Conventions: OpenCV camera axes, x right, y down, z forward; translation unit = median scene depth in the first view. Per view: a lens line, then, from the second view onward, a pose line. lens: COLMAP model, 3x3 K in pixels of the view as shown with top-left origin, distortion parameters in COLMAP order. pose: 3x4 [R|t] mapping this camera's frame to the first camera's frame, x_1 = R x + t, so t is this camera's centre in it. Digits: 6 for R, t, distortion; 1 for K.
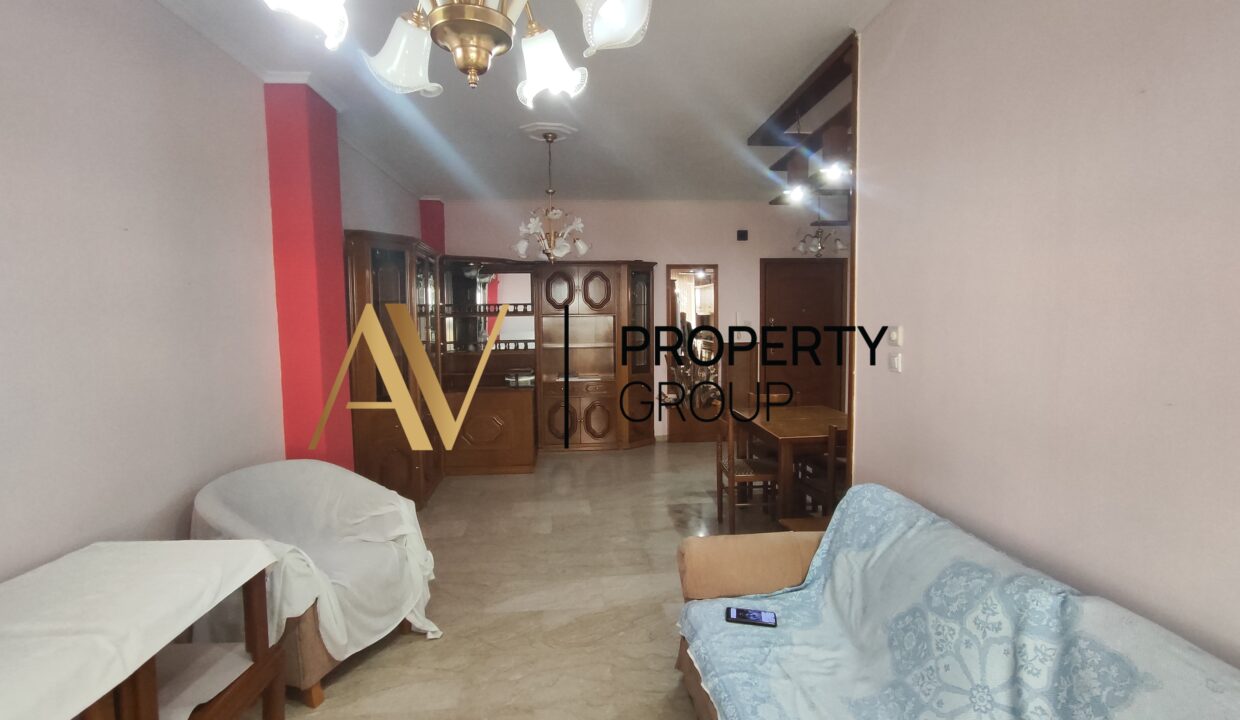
lens RADIAL K [[569.7, 0, 624.0], [0, 569.7, 357.8], [0, 0, 1]] dist [0.000865, 0.000065]
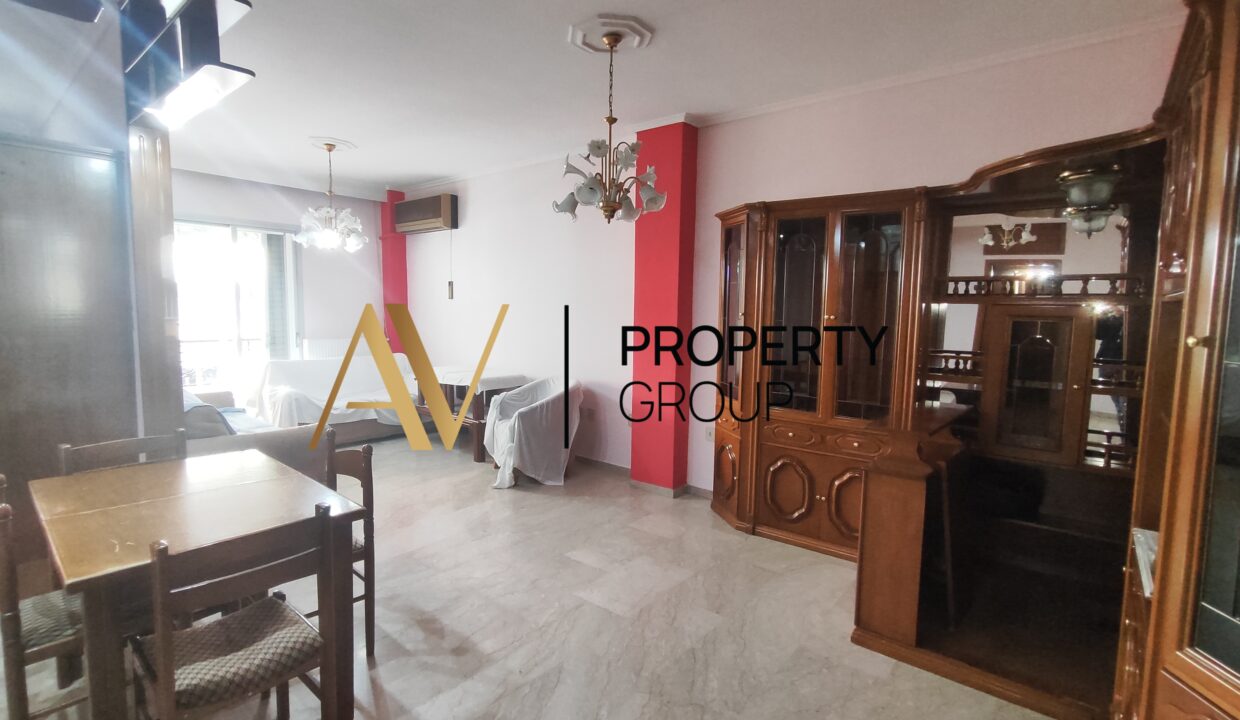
lens RADIAL K [[569.7, 0, 625.1], [0, 569.7, 358.4], [0, 0, 1]] dist [0.000865, 0.000065]
pose [[-0.692146, 0.055684, -0.719606, 0.372989], [-0.074630, 0.986154, 0.148093, -0.105715], [0.717889, 0.156206, -0.678407, 1.471892]]
